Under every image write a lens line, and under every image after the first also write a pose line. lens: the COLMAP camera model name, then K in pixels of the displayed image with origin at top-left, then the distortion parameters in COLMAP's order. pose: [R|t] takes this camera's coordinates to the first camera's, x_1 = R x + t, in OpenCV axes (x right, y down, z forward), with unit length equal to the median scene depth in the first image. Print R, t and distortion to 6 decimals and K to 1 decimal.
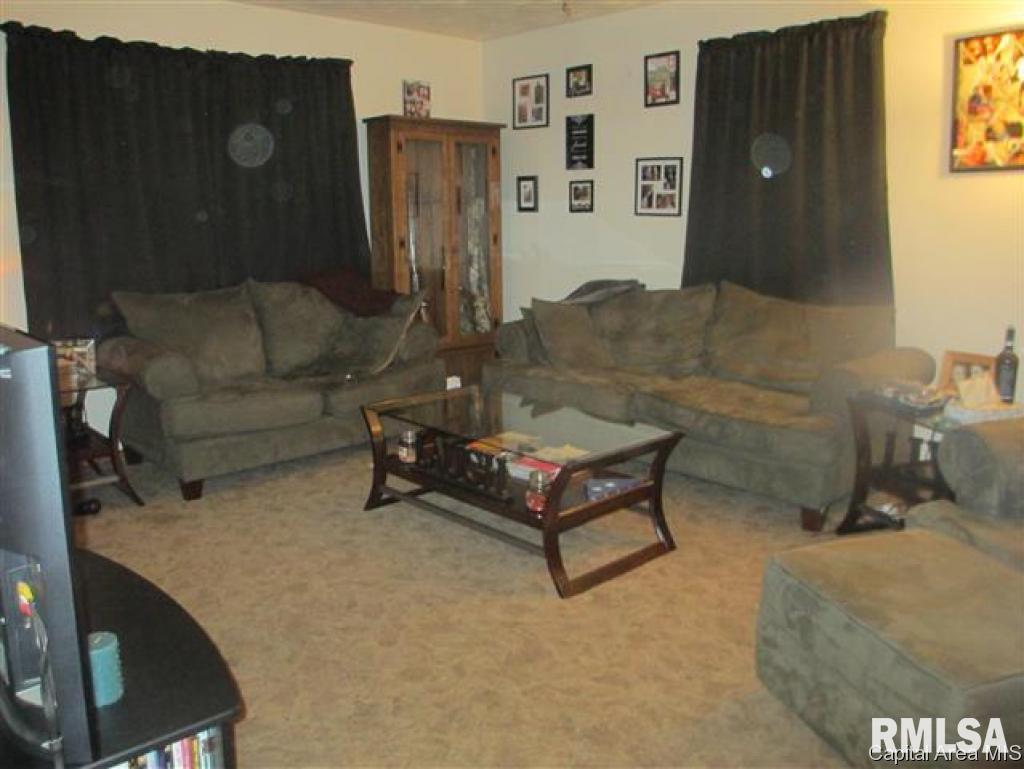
lens RADIAL K [[860.3, 0, 474.7], [0, 860.3, 378.9], [0, 0, 1]] dist [-0.077657, 0.058482]
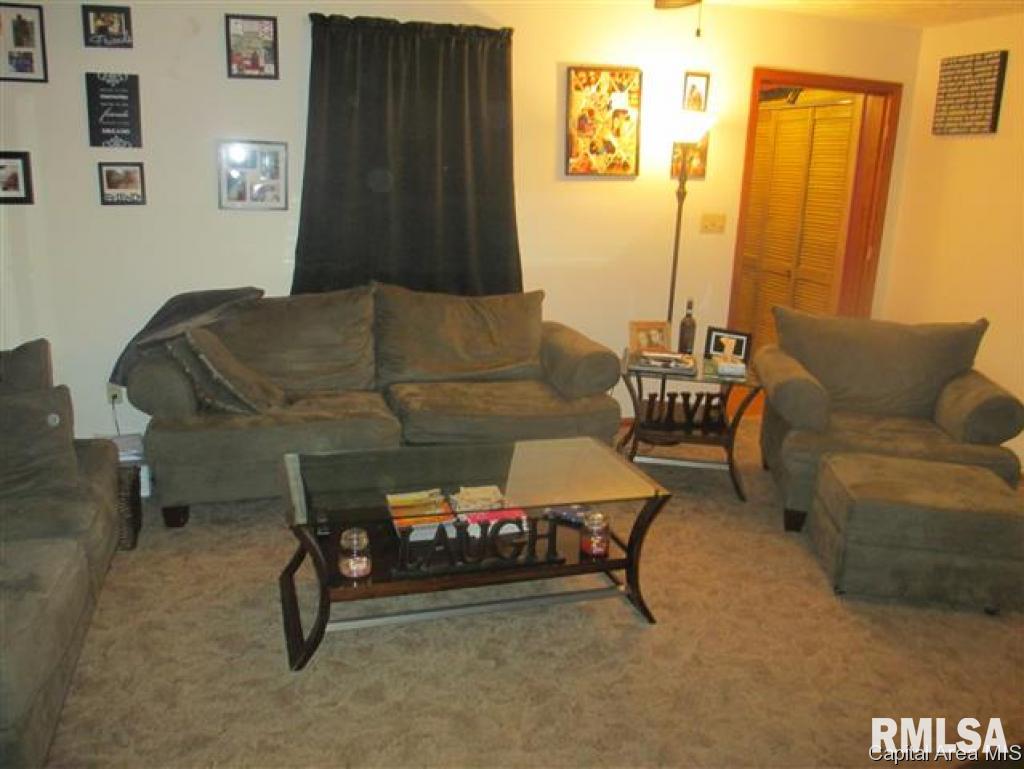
lens RADIAL K [[860.3, 0, 510.3], [0, 860.3, 394.1], [0, 0, 1]] dist [-0.077657, 0.058482]
pose [[0.411610, -0.210211, 0.886785, -0.633292], [0.145124, 0.975738, 0.163937, -0.153150], [-0.899731, 0.061216, 0.432130, 0.557132]]
